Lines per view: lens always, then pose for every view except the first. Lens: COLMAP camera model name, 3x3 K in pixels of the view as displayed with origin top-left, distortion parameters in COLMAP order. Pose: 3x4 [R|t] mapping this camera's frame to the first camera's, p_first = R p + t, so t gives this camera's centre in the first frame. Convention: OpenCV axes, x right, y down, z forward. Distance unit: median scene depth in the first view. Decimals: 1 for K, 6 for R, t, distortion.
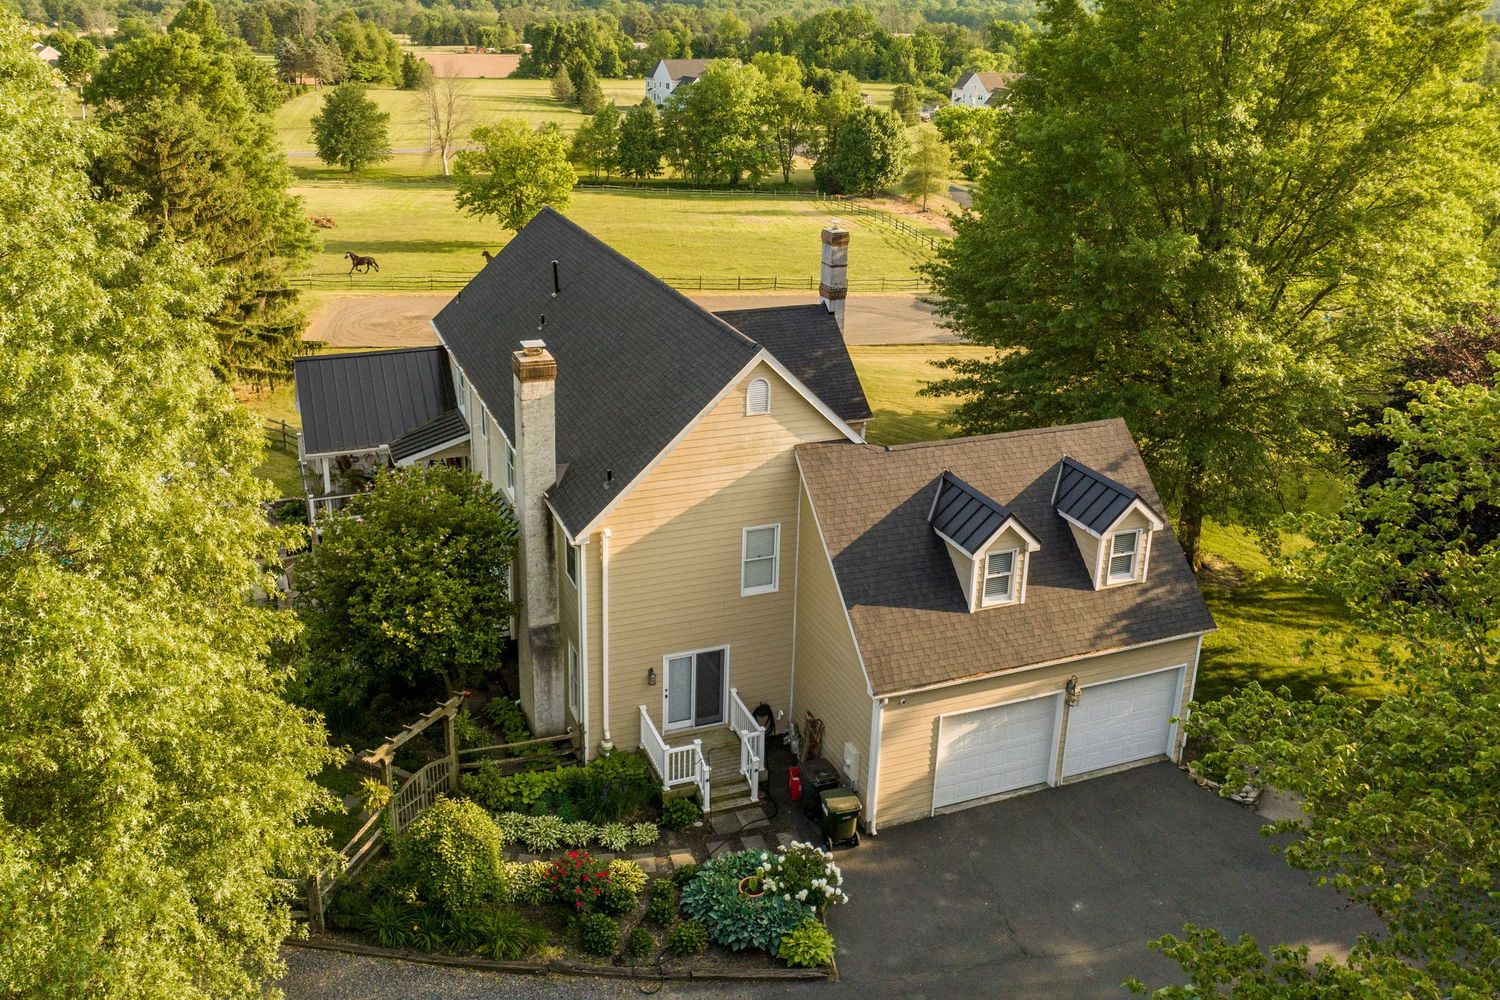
lens RADIAL K [[1249.0, 0, 728.2], [0, 1249.0, 419.2], [0, 0, 1]] dist [-0.021748, 0.000154]
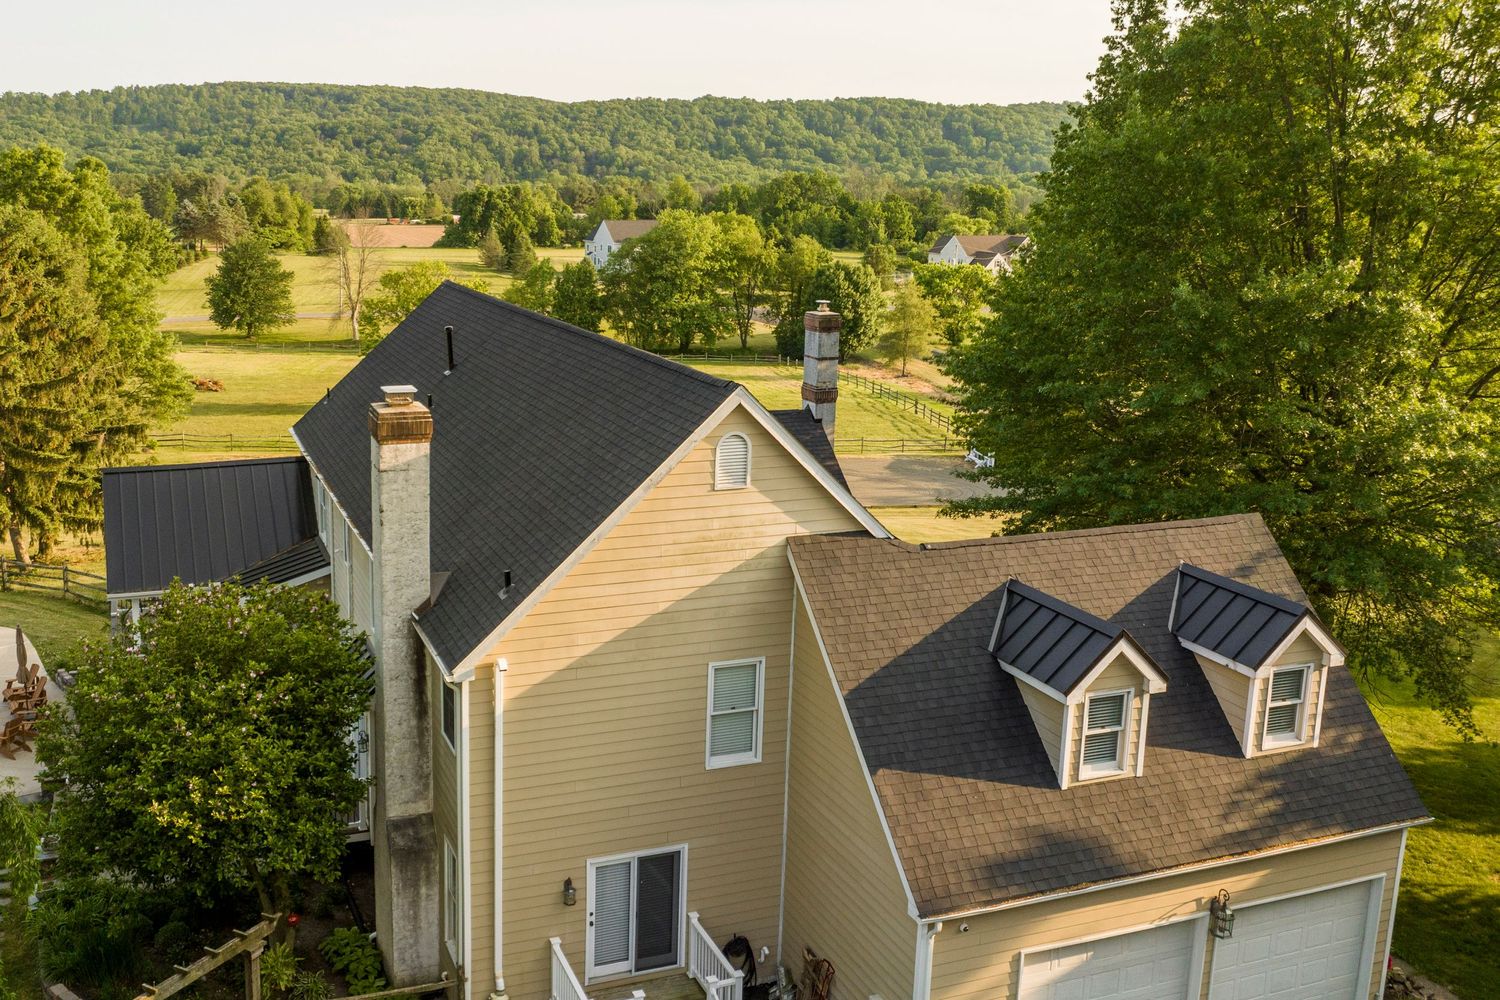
lens RADIAL K [[1391.6, 0, 670.2], [0, 1391.6, 495.2], [0, 0, 1]] dist [-0.018091, 0.001347]
pose [[0.999990, 0.000493, -0.004556, -0.005343], [-0.000947, 0.994976, -0.100111, 0.073620], [0.004483, 0.100115, 0.994966, 0.260162]]
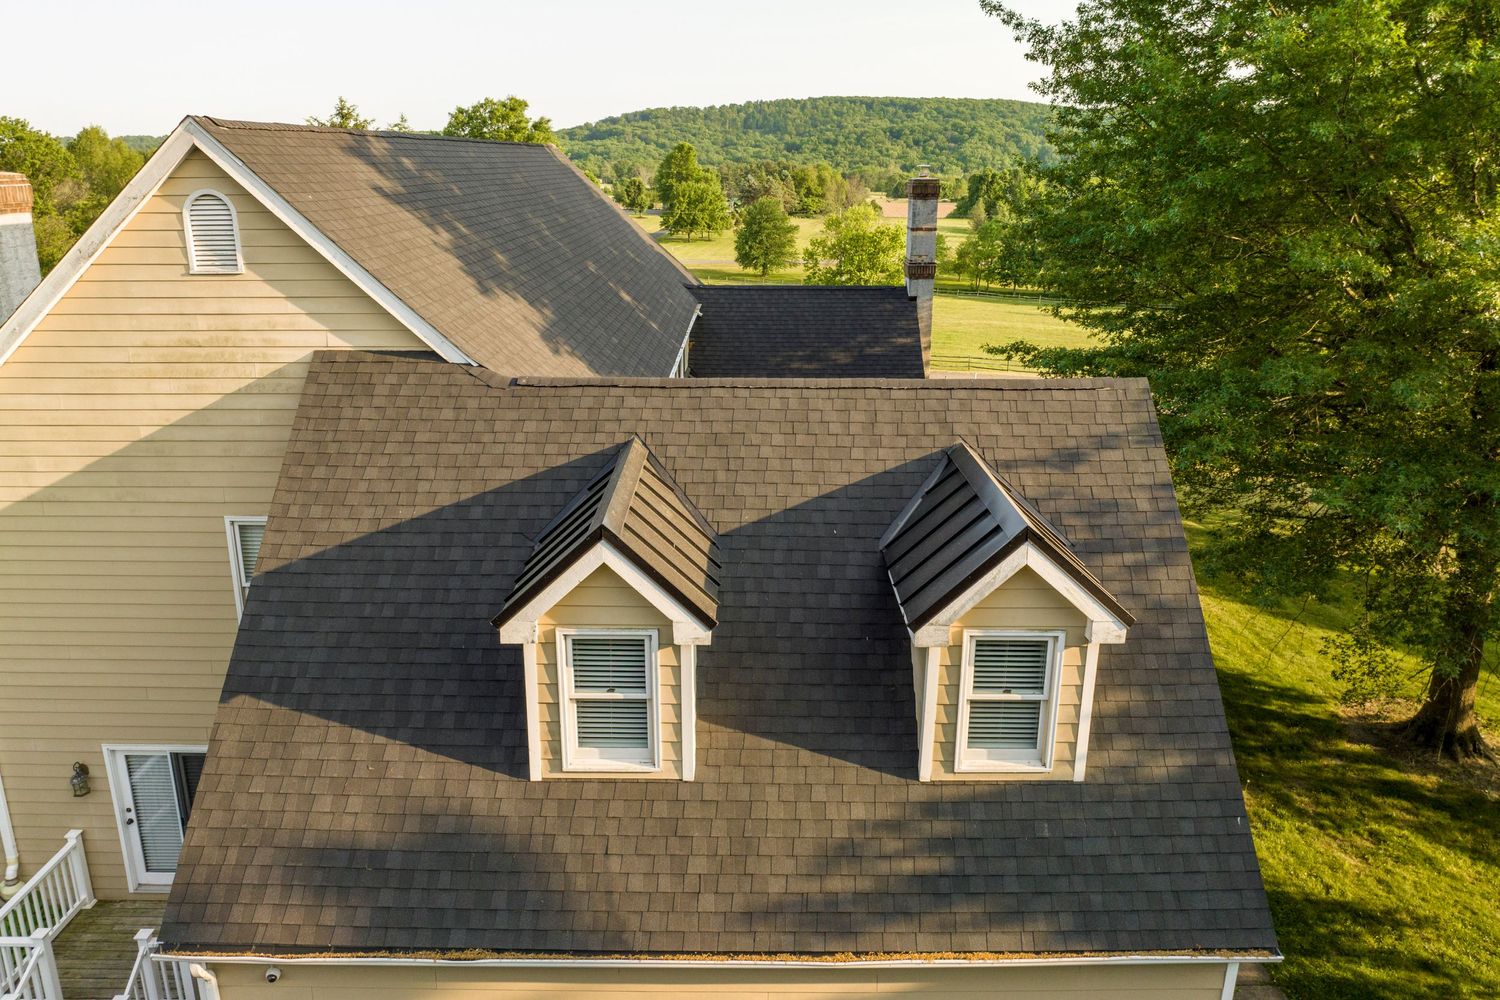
lens RADIAL K [[1053.6, 0, 776.4], [0, 1053.6, 485.3], [0, 0, 1]] dist [-0.029650, -0.001599]
pose [[0.938530, 0.095465, -0.331736, 0.354793], [-0.106800, 0.994151, -0.016061, 0.059521], [0.328262, 0.050503, 0.943236, 0.690720]]
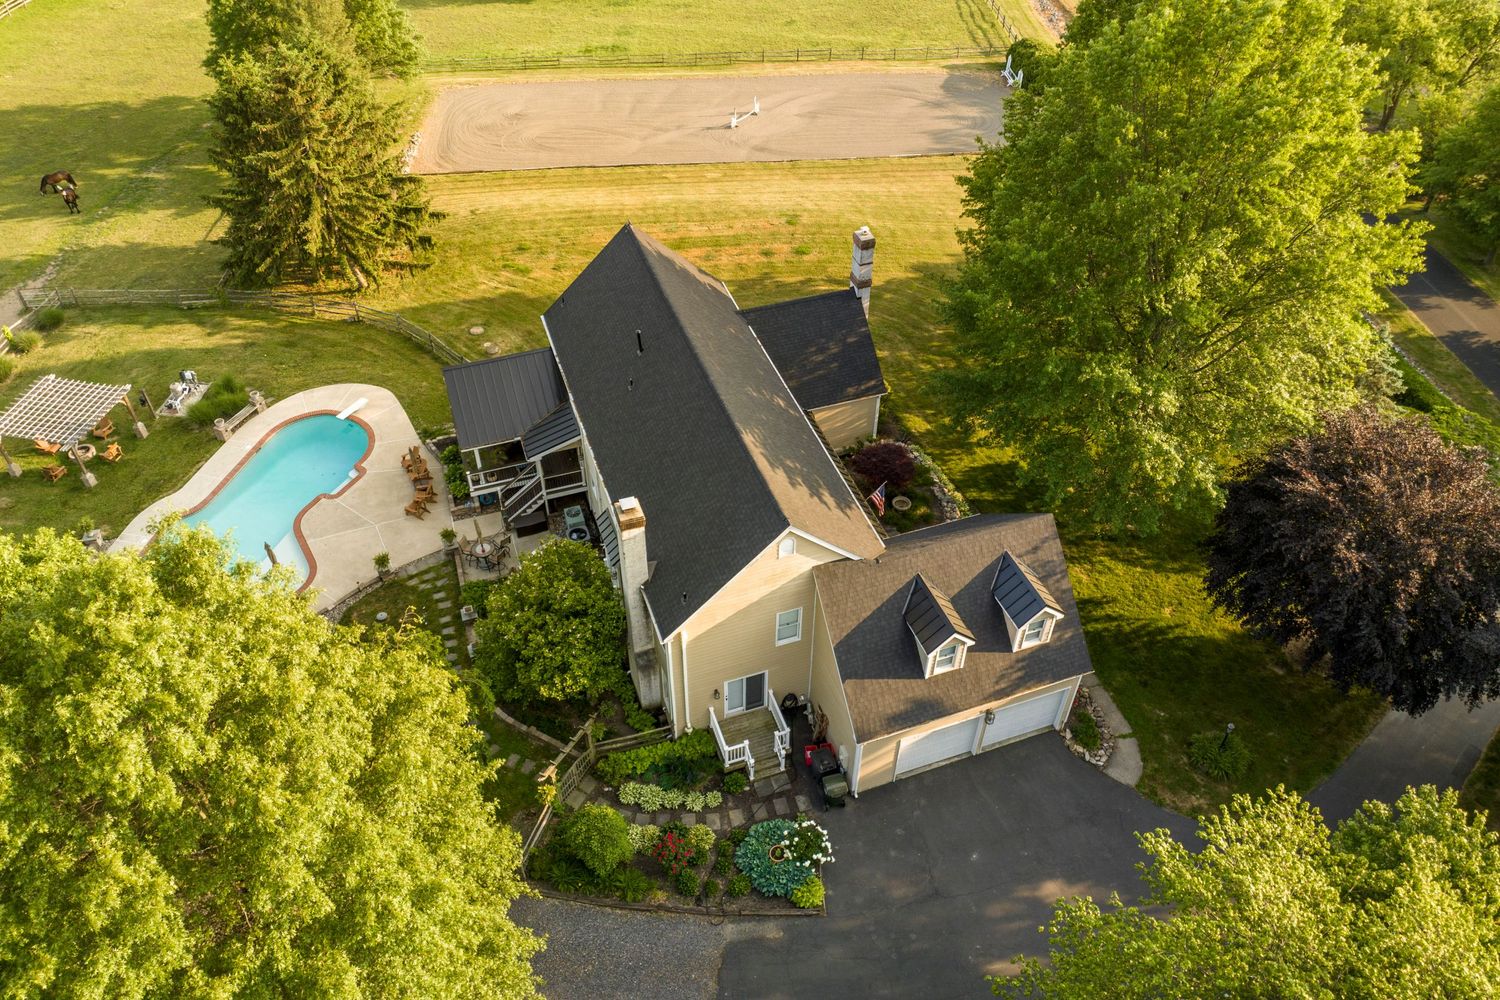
lens RADIAL K [[1053.6, 0, 776.4], [0, 1053.6, 485.3], [0, 0, 1]] dist [-0.029650, -0.001599]
pose [[0.999848, 0.012122, -0.012532, 0.025352], [-0.006016, 0.914478, 0.404590, -0.559110], [0.016365, -0.404453, 0.914412, -0.075162]]
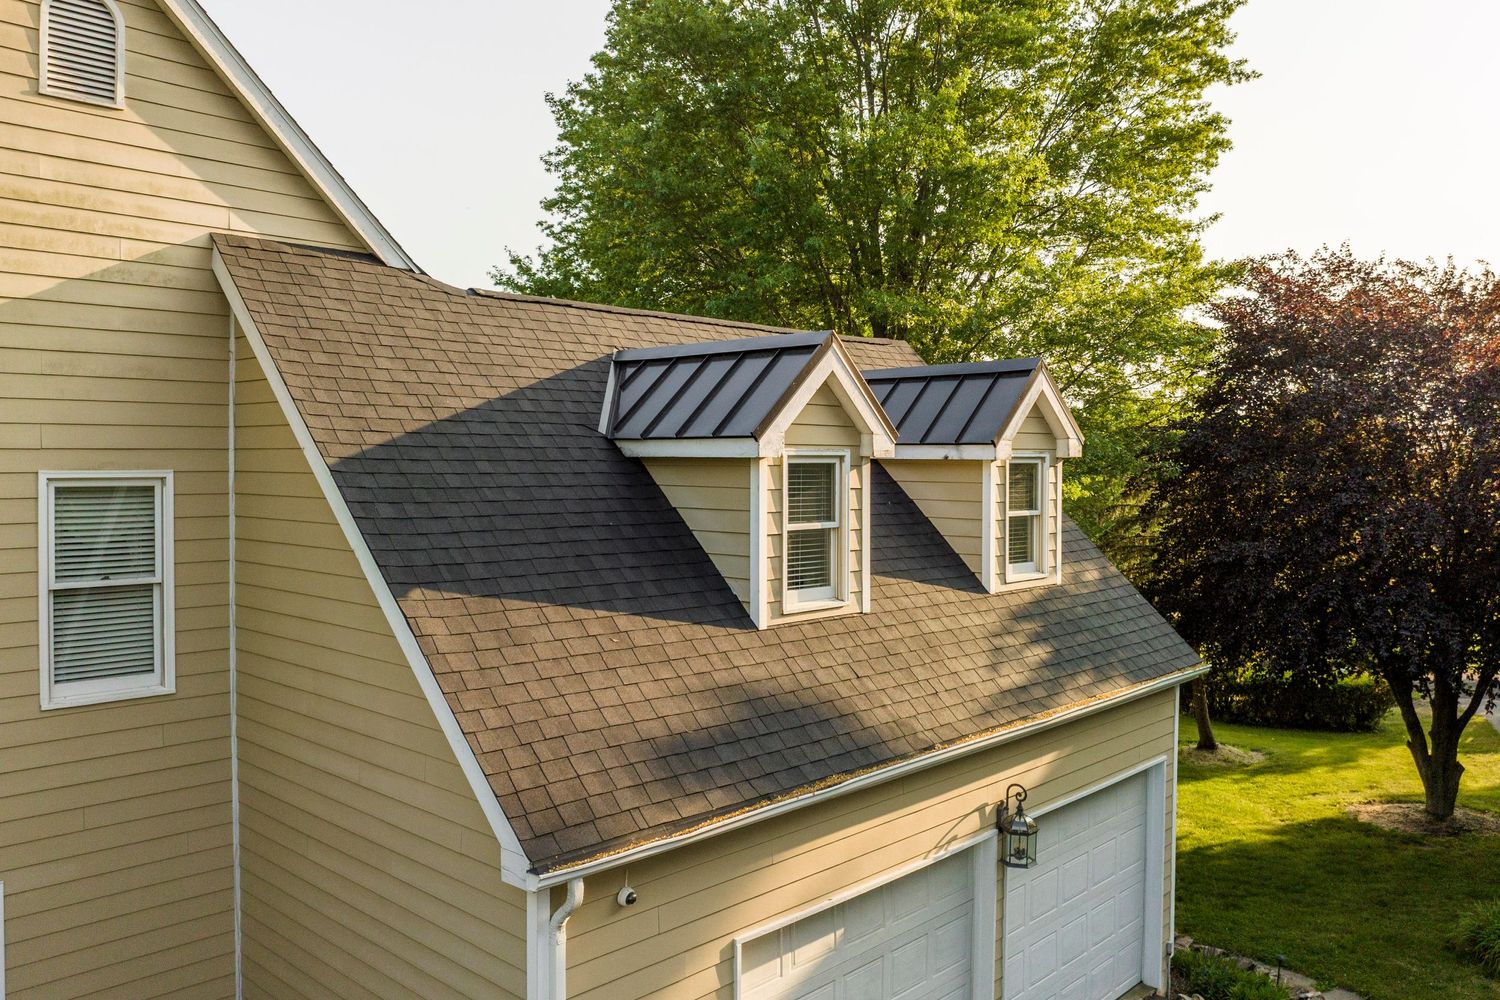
lens RADIAL K [[1141.7, 0, 750.1], [0, 1141.7, 500.7], [0, 0, 1]] dist [-0.006556, -0.000502]
pose [[0.904220, -0.026792, 0.426226, 0.052863], [0.146375, 0.957021, -0.250371, 0.195402], [-0.401200, 0.288779, 0.869279, 0.687319]]
